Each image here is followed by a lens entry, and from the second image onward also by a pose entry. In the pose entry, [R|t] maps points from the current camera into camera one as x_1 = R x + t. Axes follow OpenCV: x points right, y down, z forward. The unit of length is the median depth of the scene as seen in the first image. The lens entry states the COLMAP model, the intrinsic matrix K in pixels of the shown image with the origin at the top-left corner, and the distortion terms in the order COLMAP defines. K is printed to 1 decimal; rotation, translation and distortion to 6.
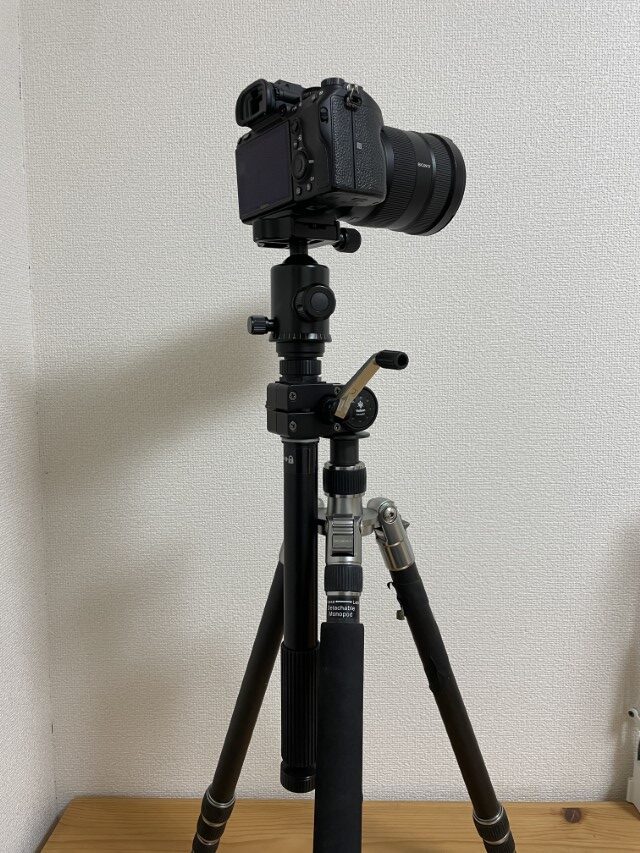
lens RADIAL K [[646.3, 0, 319.2], [0, 646.3, 425.6], [0, 0, 1]] dist [0.068148, -0.116856]
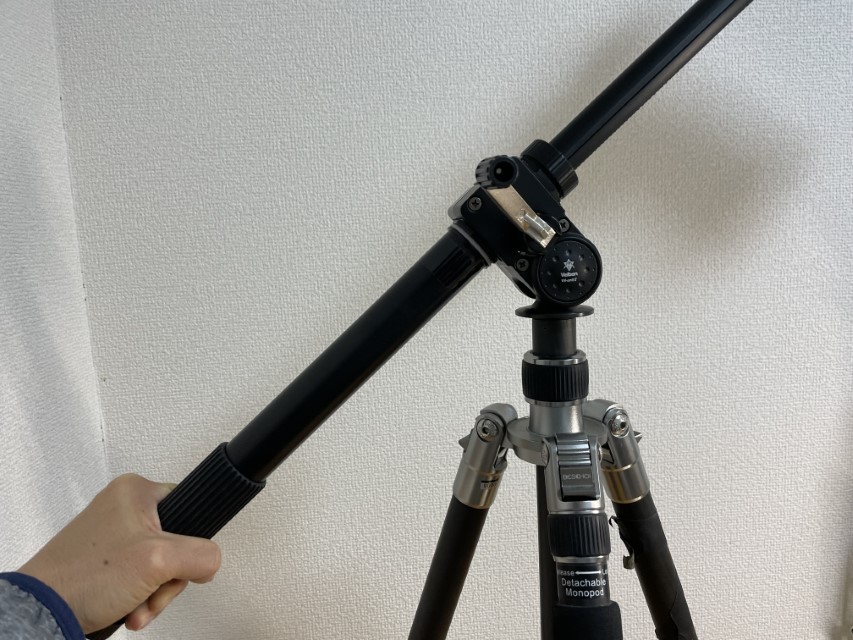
lens RADIAL K [[646.3, 0, 429.8], [0, 646.3, 329.3], [0, 0, 1]] dist [0.068148, -0.116856]
pose [[0.996995, -0.047751, 0.060991, -0.096931], [0.044810, 0.997807, 0.048721, -0.004363], [-0.063183, -0.045841, 0.996949, 0.253756]]
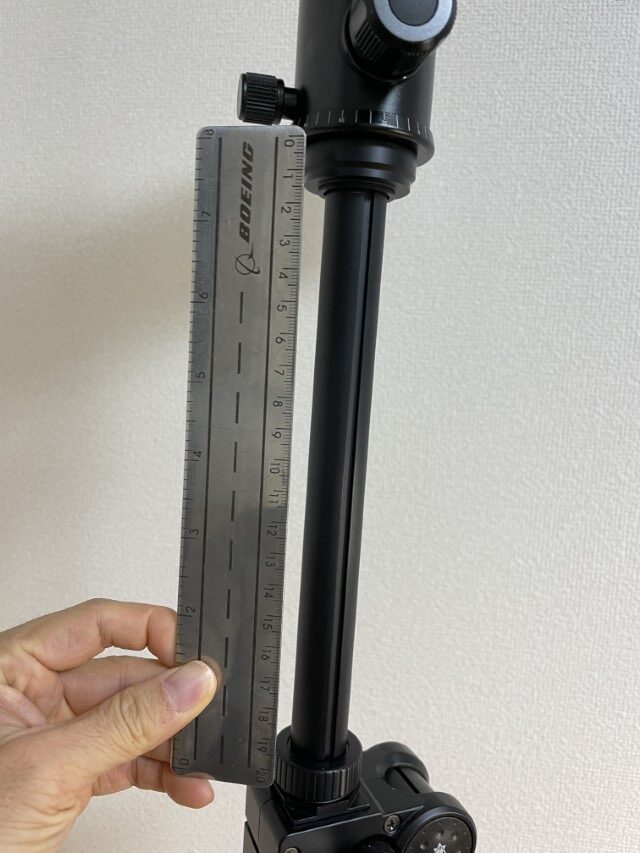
lens RADIAL K [[646.3, 0, 319.2], [0, 646.3, 425.6], [0, 0, 1]] dist [0.068148, -0.116856]
pose [[0.986751, 0.079740, -0.141294, 0.014456], [-0.078395, 0.996808, 0.015067, -0.241354], [0.142045, -0.003790, 0.989853, 0.376433]]
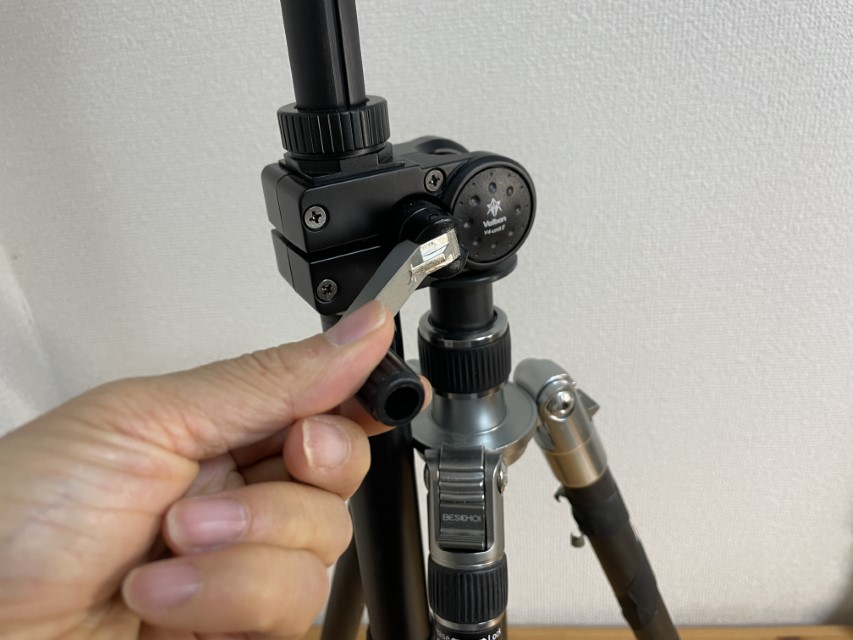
lens RADIAL K [[658.3, 0, 423.9], [0, 658.3, 317.3], [0, 0, 1]] dist [0.064607, -0.114333]
pose [[0.996097, -0.047348, -0.074490, 0.034092], [0.071256, 0.929420, 0.362079, -0.087481], [0.052089, -0.365974, 0.929166, 0.416401]]
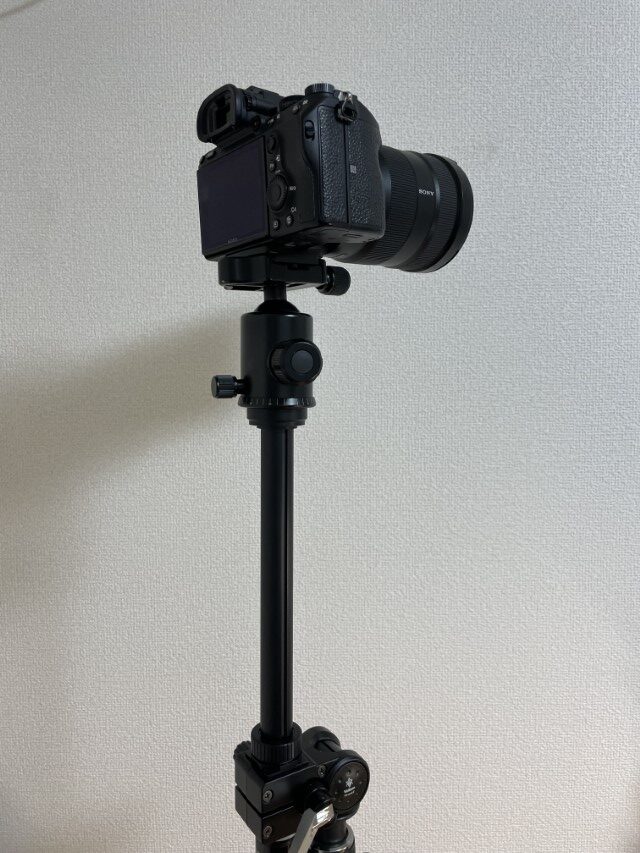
lens RADIAL K [[658.3, 0, 312.9], [0, 658.3, 402.8], [0, 0, 1]] dist [0.064607, -0.114333]
pose [[0.999858, 0.001545, 0.016773, 0.001452], [-0.000919, 0.999305, -0.037263, -0.349761], [-0.016819, 0.037243, 0.999165, 0.090287]]
